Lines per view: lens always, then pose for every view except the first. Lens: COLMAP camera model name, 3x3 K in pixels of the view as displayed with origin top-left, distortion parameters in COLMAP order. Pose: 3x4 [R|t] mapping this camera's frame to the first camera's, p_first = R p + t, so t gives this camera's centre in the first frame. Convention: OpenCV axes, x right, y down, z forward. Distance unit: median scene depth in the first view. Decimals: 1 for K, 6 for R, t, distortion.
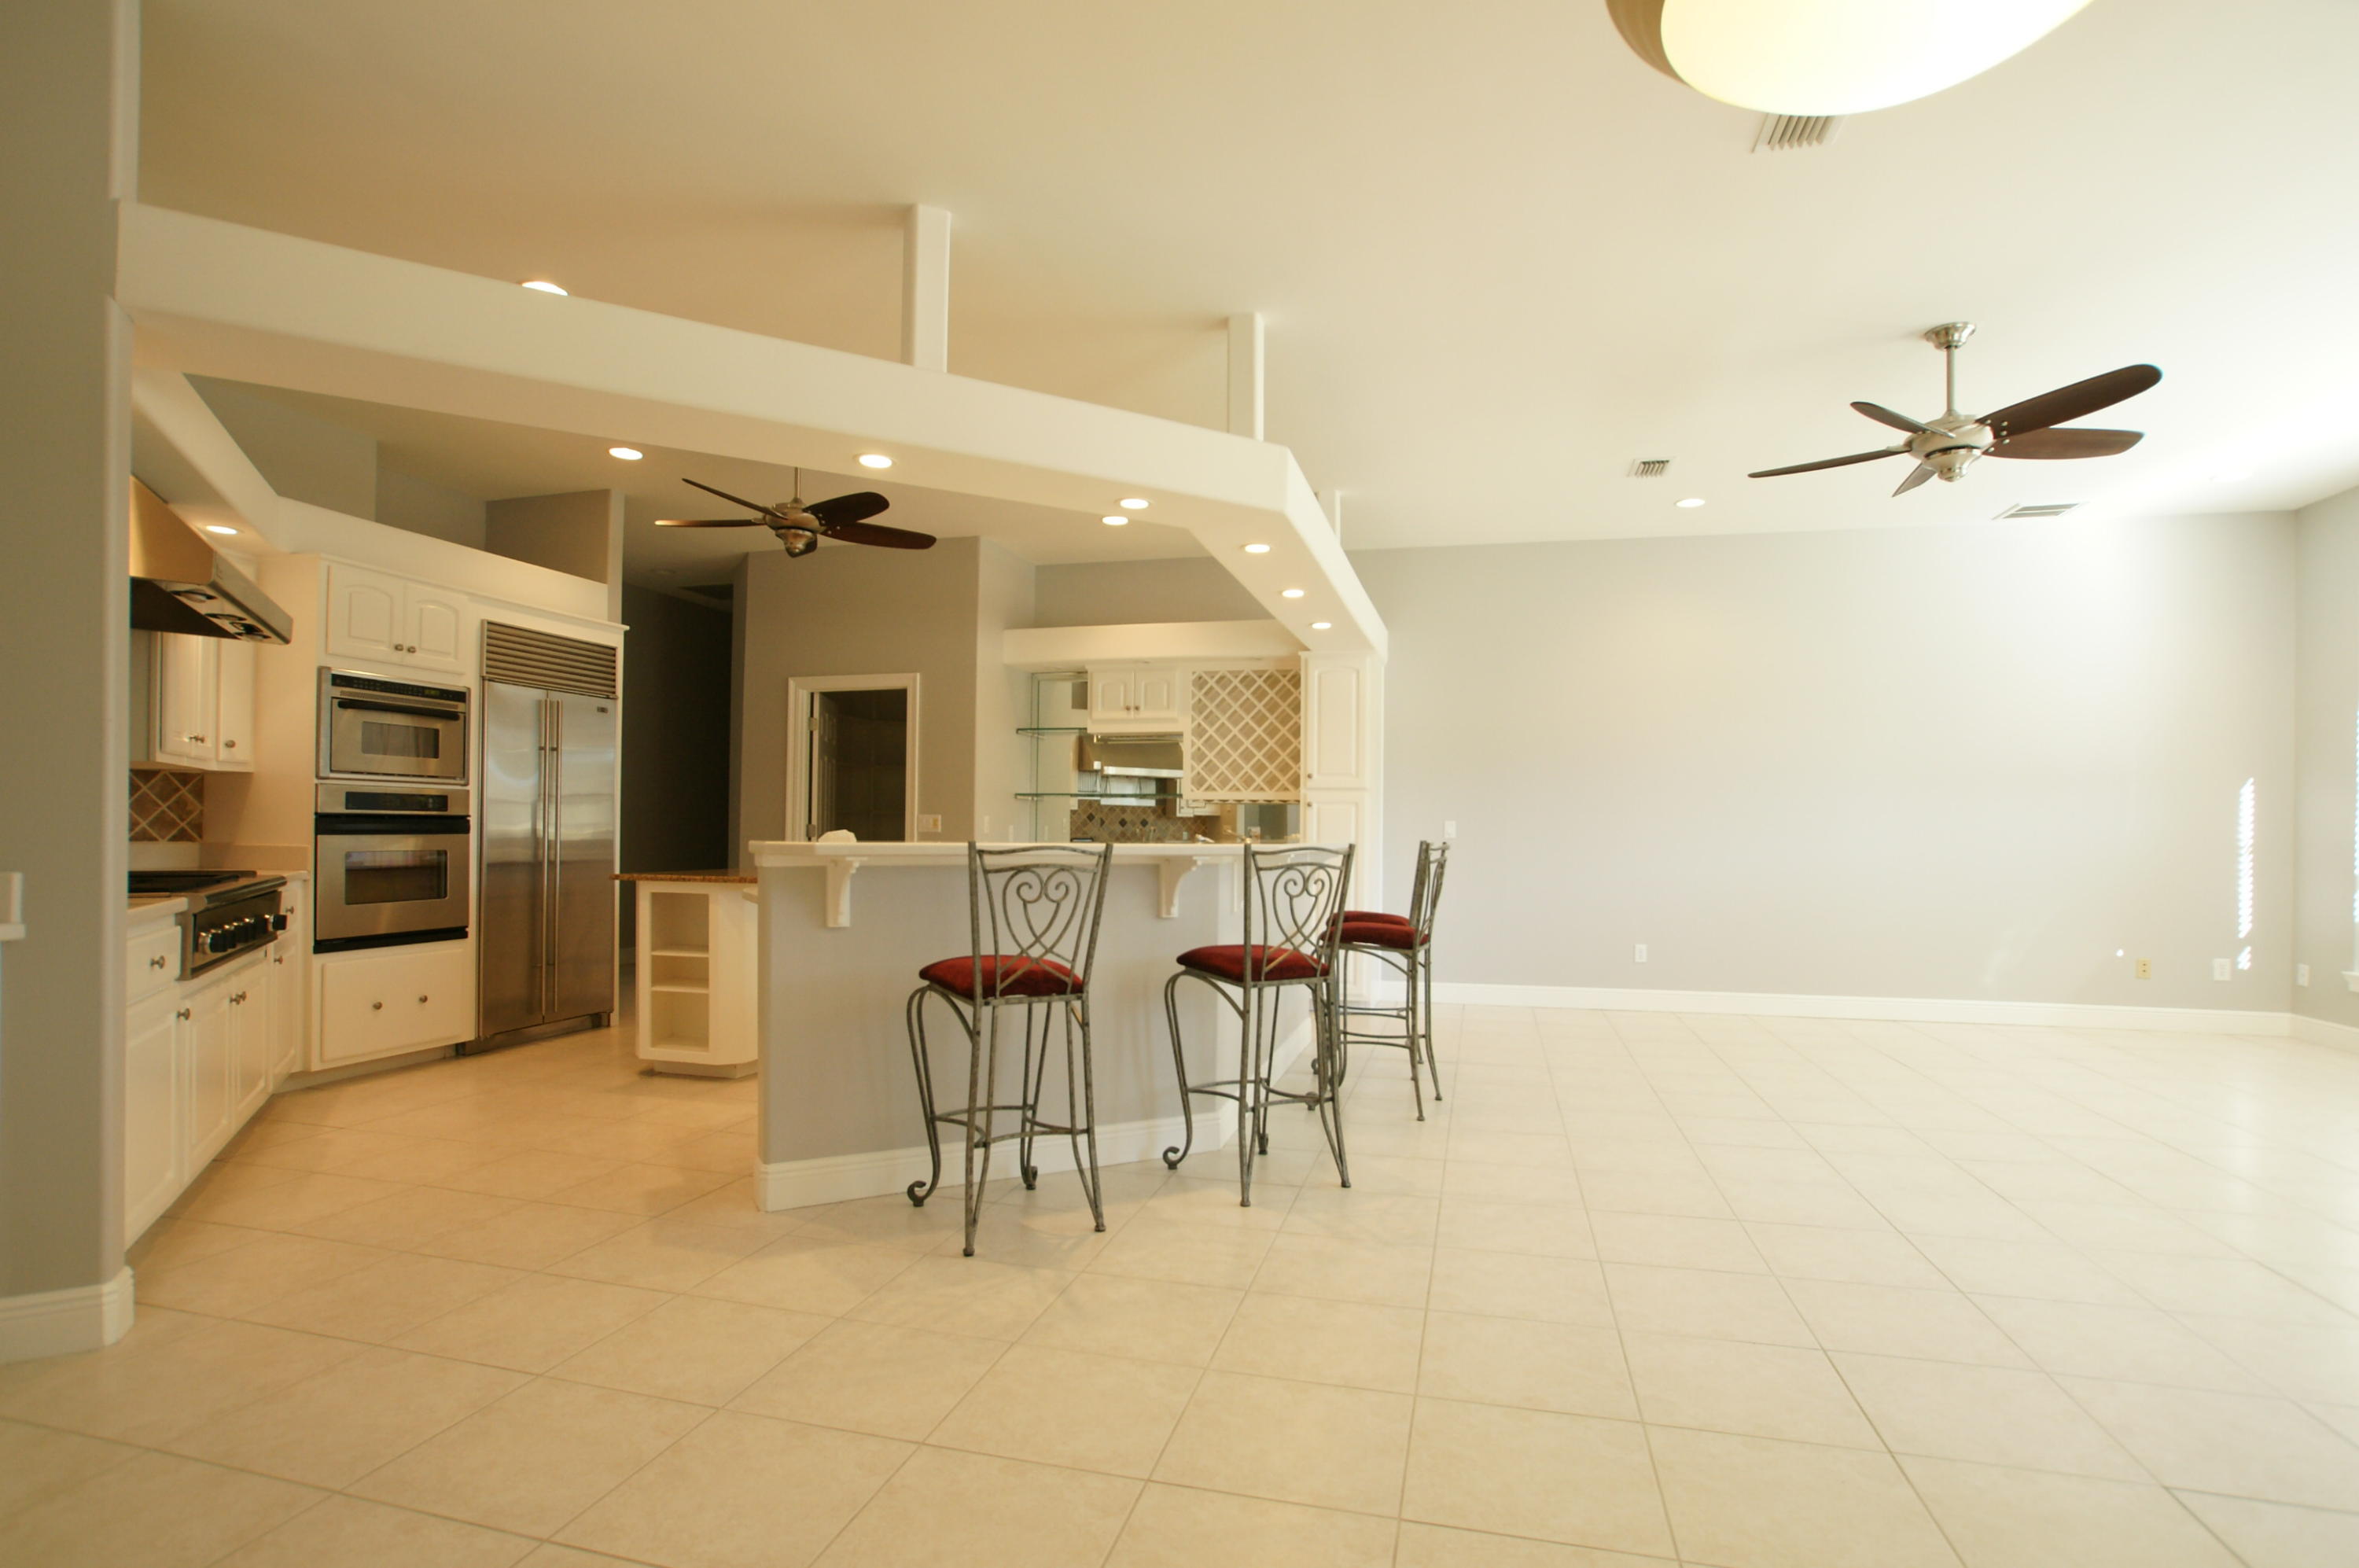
lens RADIAL K [[1165.7, 0, 1183.3], [0, 1165.7, 811.1], [0, 0, 1]] dist [-0.002292, -0.000028]
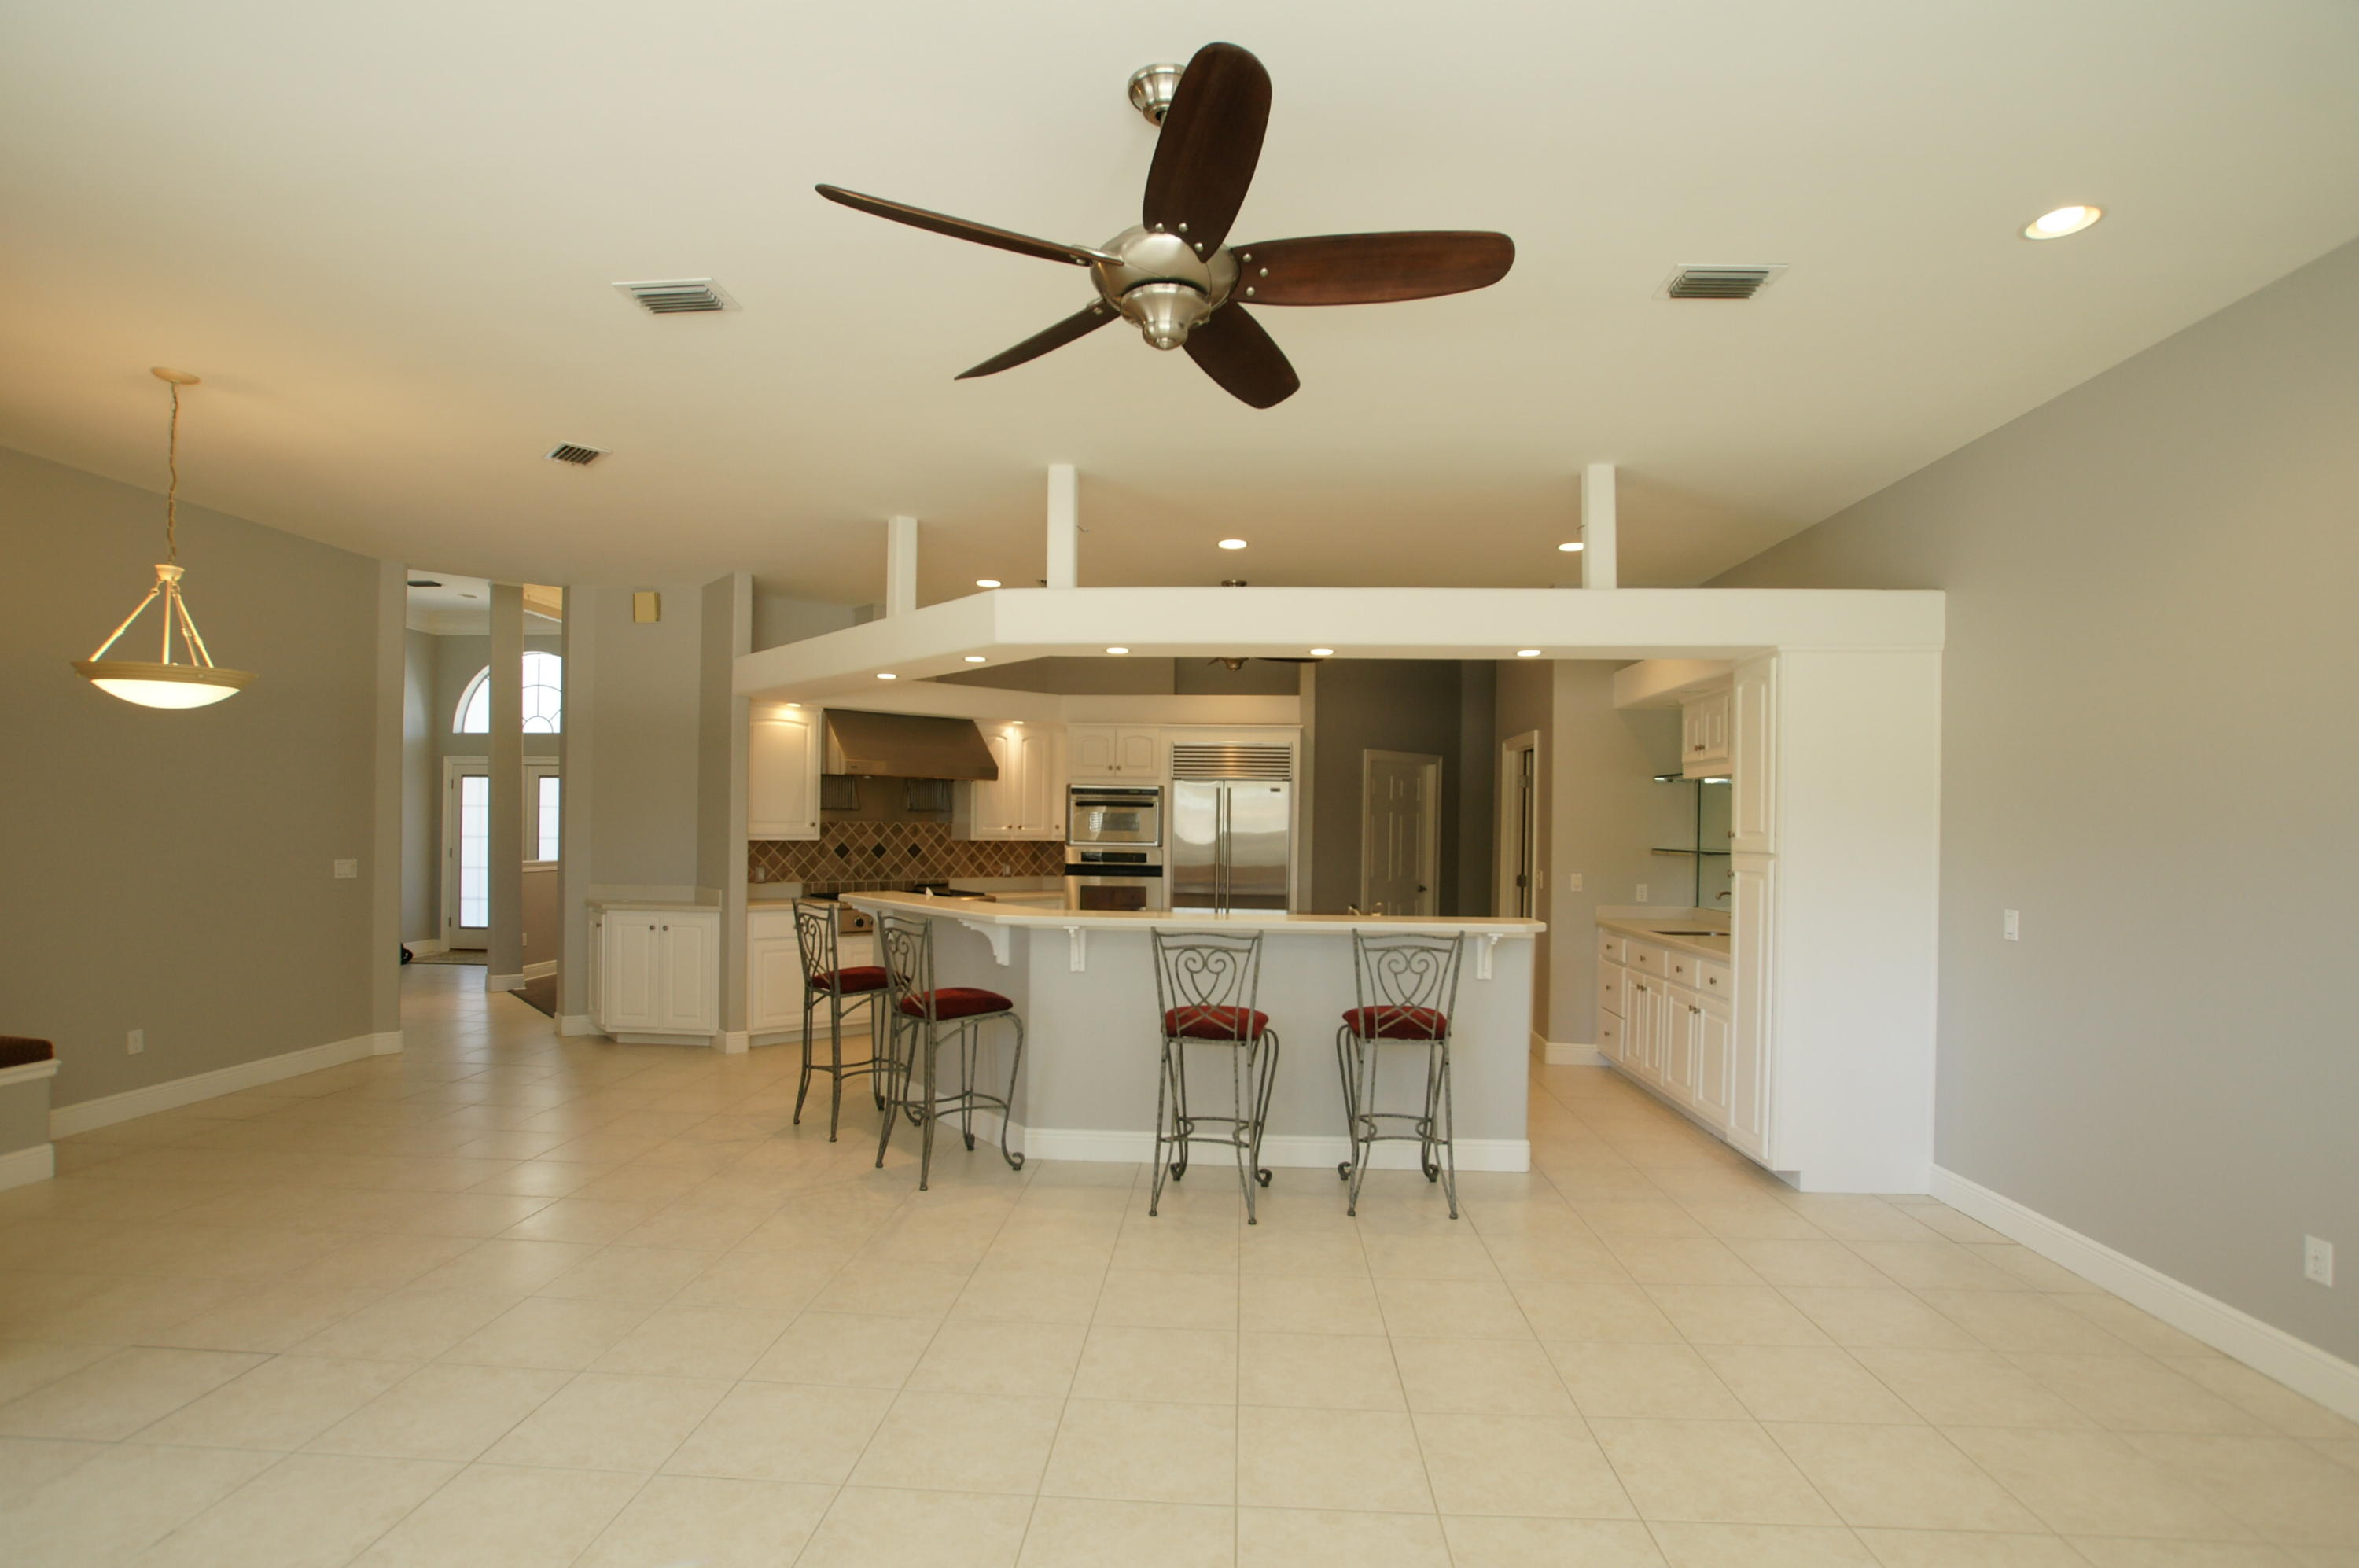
lens RADIAL K [[1165.7, 0, 1183.3], [0, 1165.7, 811.1], [0, 0, 1]] dist [-0.002292, -0.000028]
pose [[0.190509, -0.016631, -0.981545, 0.967890], [-0.000343, 0.999855, -0.017007, -0.044007], [0.981685, 0.003577, 0.190476, 0.723314]]
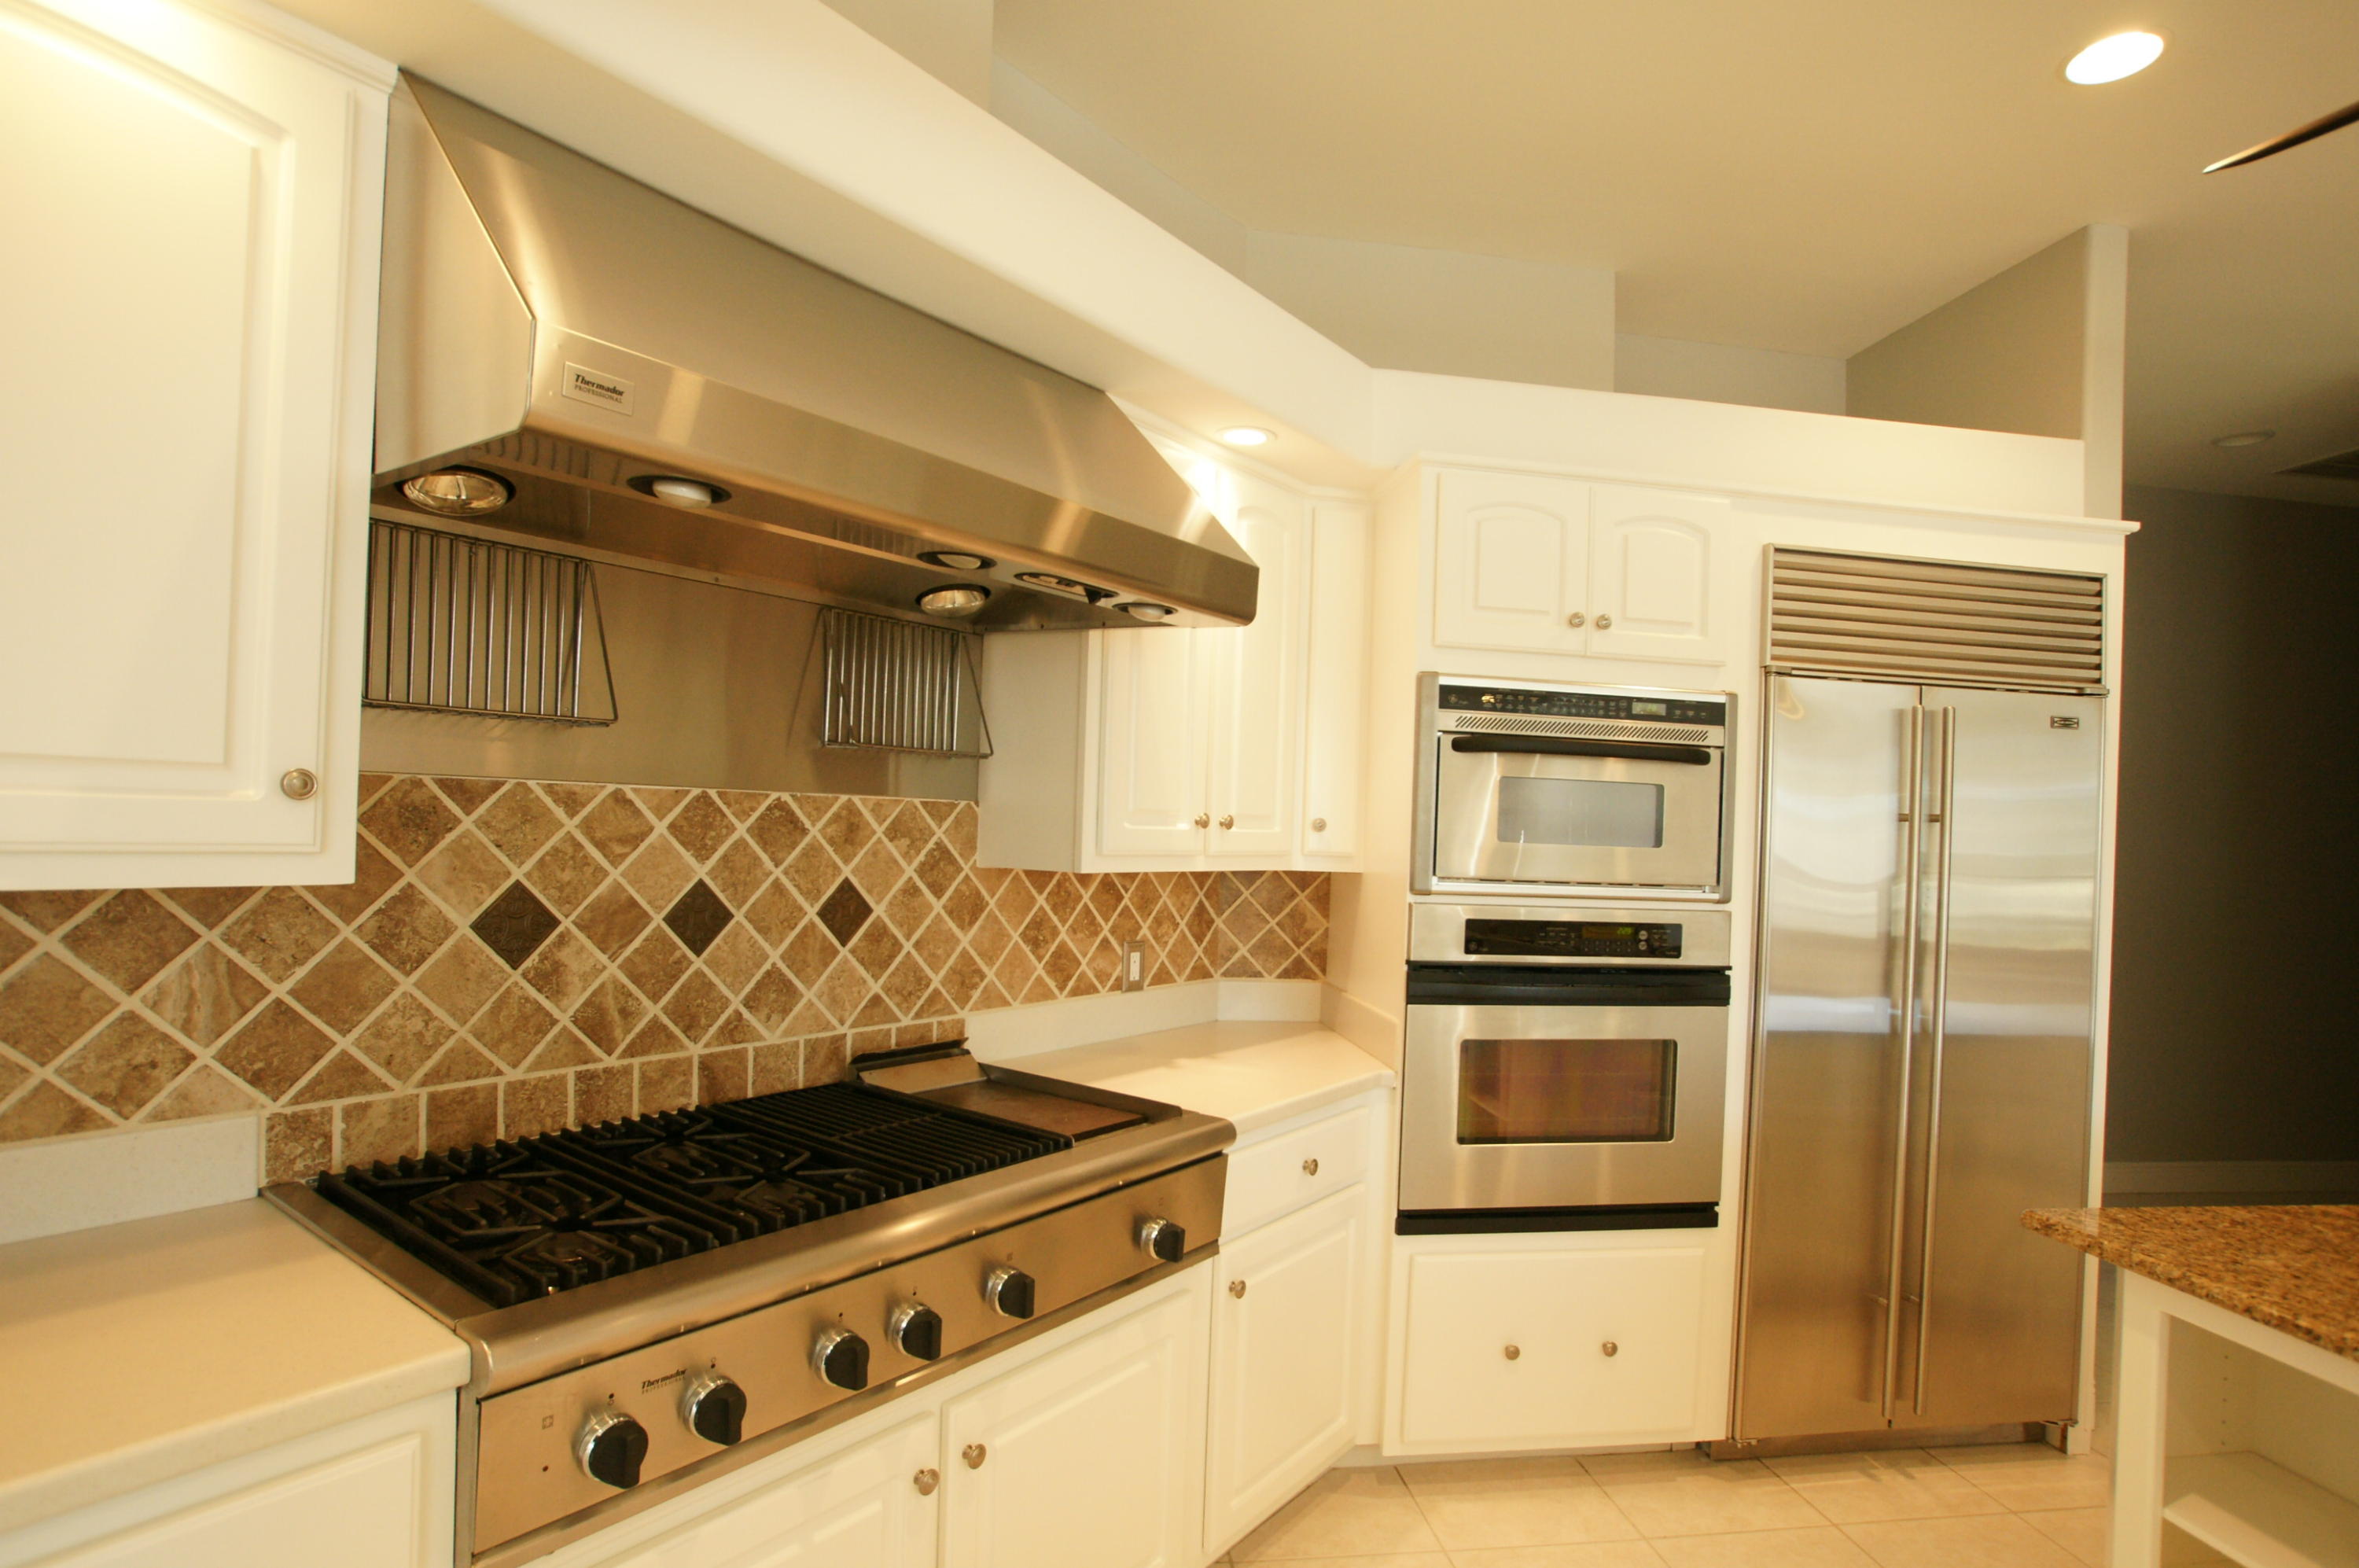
lens RADIAL K [[1171.8, 0, 1184.3], [0, 1171.8, 817.7], [0, 0, 1]] dist [-0.061553, 0.031816]
pose [[0.387153, 0.000552, -0.922015, -0.271475], [-0.021865, 0.999724, -0.008583, -0.047341], [0.921756, 0.023483, 0.387058, 0.619434]]
